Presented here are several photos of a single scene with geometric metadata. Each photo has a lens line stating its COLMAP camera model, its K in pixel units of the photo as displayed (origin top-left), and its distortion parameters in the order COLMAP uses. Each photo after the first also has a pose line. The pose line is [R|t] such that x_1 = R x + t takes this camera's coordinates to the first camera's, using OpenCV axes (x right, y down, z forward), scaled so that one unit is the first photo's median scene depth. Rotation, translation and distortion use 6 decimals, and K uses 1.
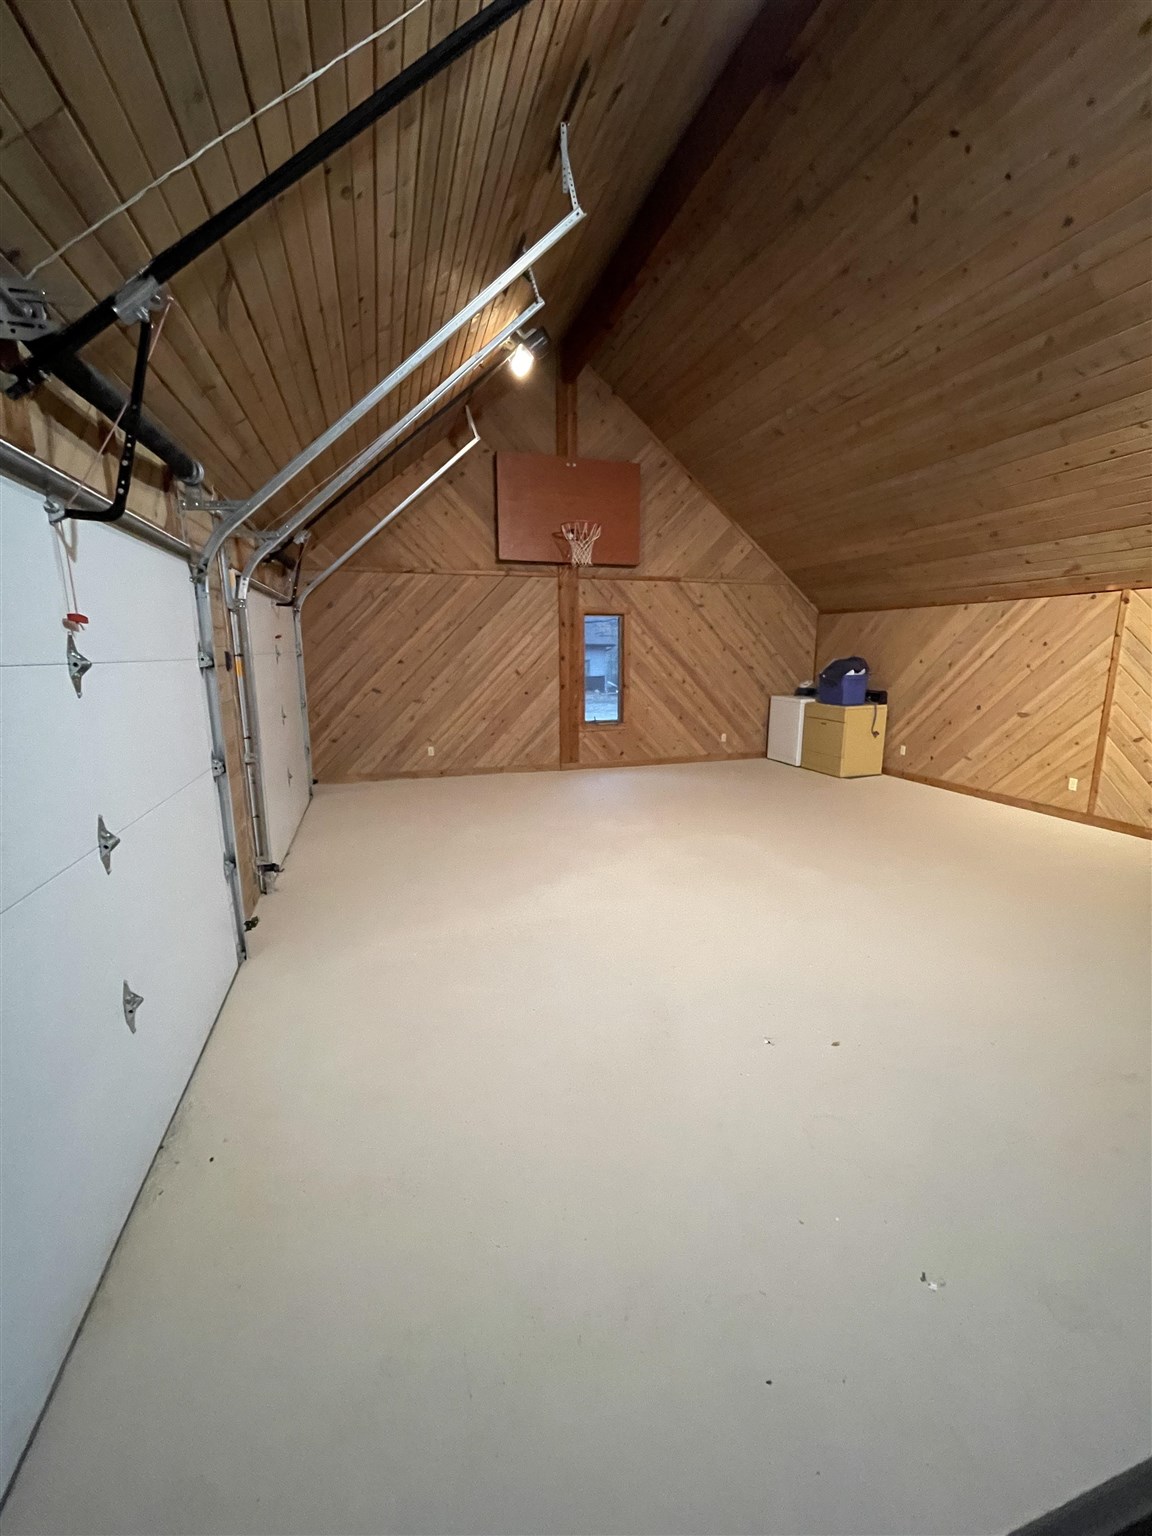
lens RADIAL K [[617.3, 0, 571.9], [0, 617.3, 766.9], [0, 0, 1]] dist [-0.001427, 0.000876]
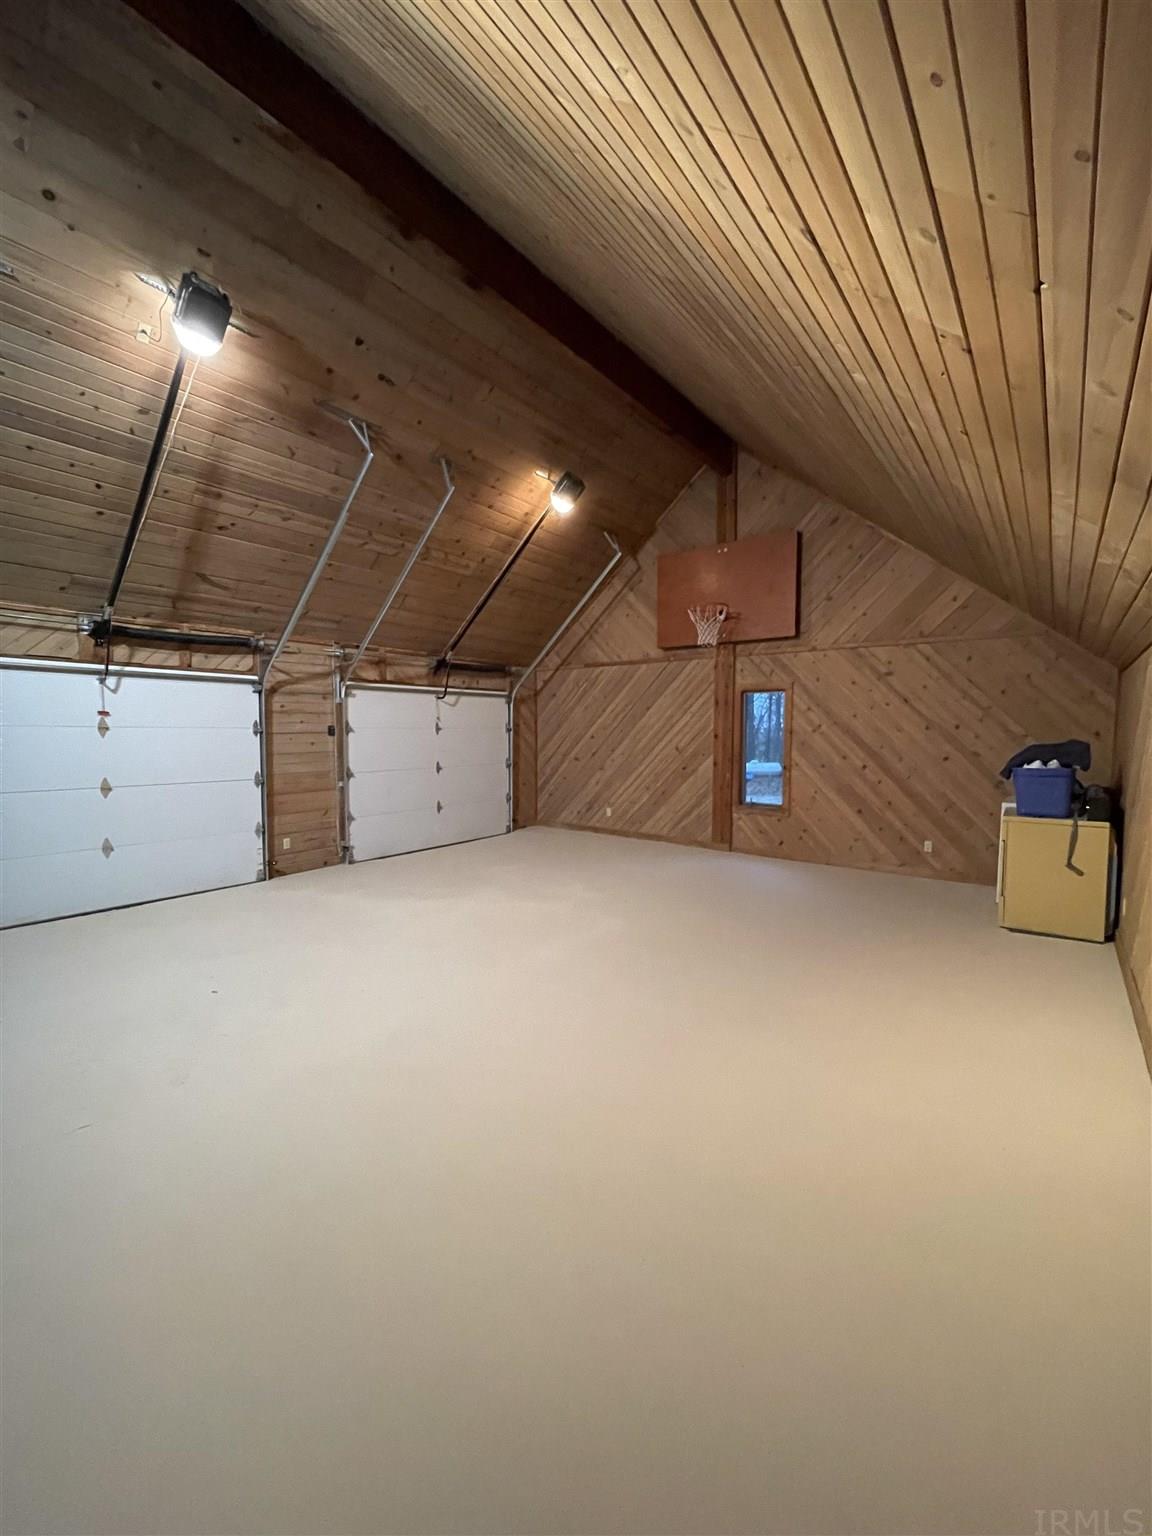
lens RADIAL K [[617.3, 0, 572.8], [0, 617.3, 768.3], [0, 0, 1]] dist [-0.001427, 0.000876]
pose [[0.571688, 0.056369, -0.818532, 0.664258], [-0.159511, 0.986238, -0.043489, -0.044070], [0.804816, 0.155427, 0.572812, 0.247584]]
